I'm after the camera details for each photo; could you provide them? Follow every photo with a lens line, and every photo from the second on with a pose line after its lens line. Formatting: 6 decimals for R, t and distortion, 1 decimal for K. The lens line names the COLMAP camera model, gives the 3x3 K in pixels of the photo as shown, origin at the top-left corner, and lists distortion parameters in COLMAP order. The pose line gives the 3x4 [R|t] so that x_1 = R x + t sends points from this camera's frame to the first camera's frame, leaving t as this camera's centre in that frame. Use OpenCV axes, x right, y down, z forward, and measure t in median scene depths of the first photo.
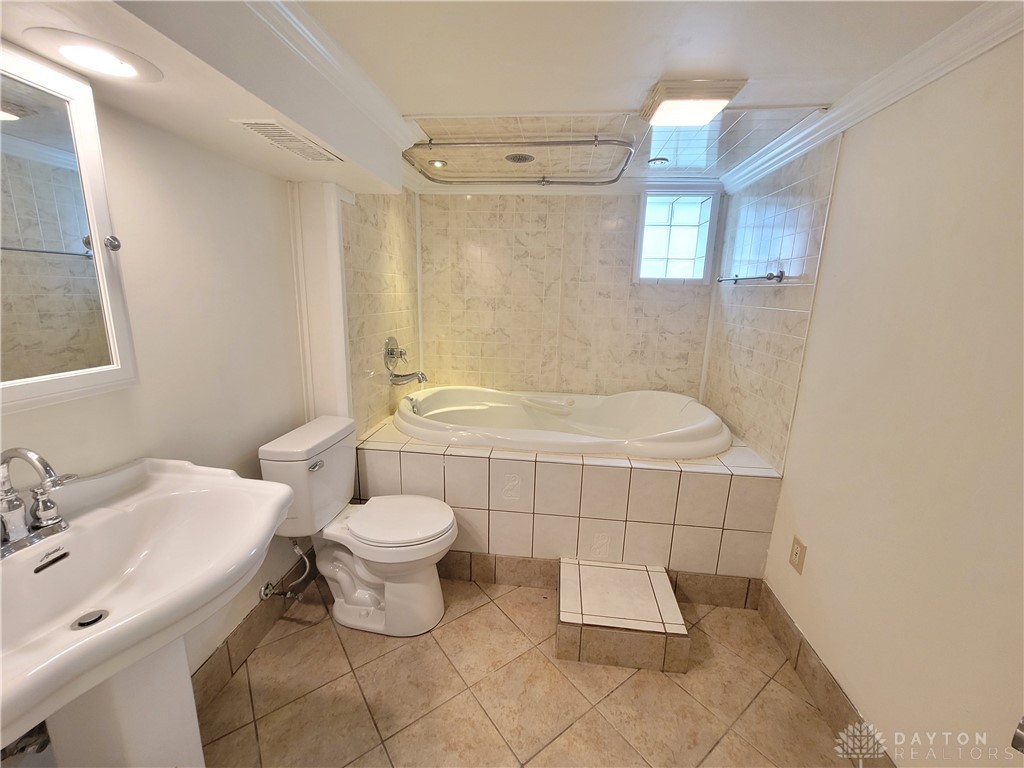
lens RADIAL K [[423.2, 0, 512.0], [0, 423.2, 384.0], [0, 0, 1]] dist [-0.001076, 0.000039]
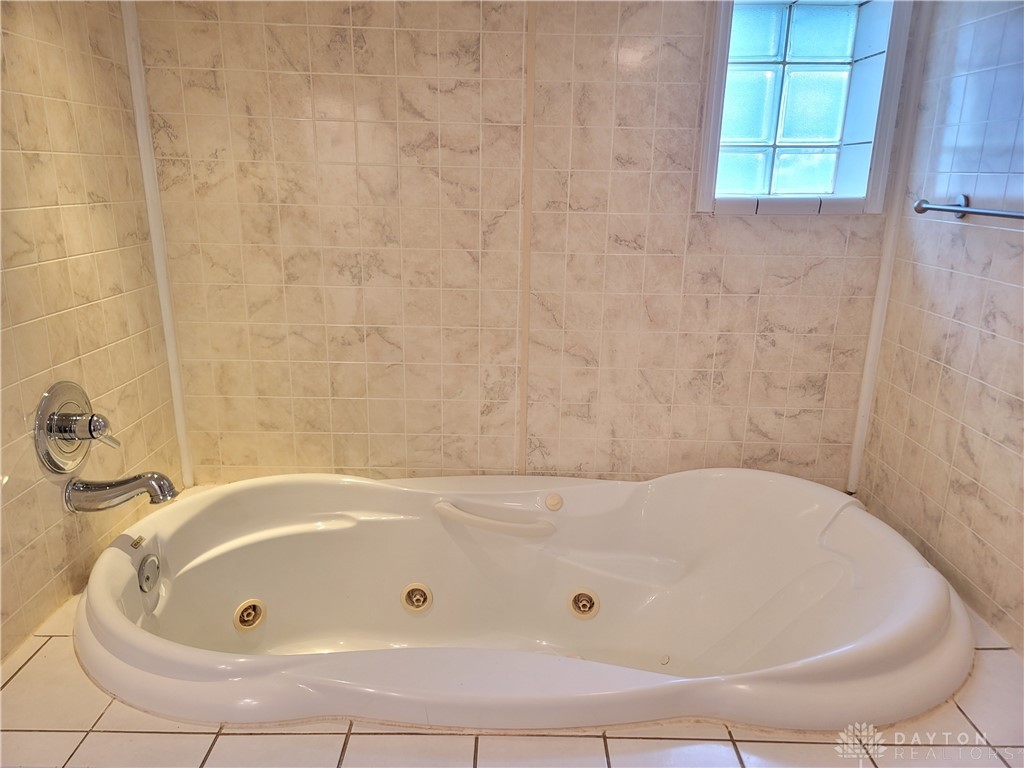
lens RADIAL K [[741.2, 0, 512.0], [0, 741.2, 384.0], [0, 0, 1]] dist [0.059640, -0.002764]
pose [[0.993520, -0.042501, 0.105413, 0.025141], [0.035378, 0.997020, 0.068547, -0.126333], [-0.108012, -0.064373, 0.992063, 0.288911]]
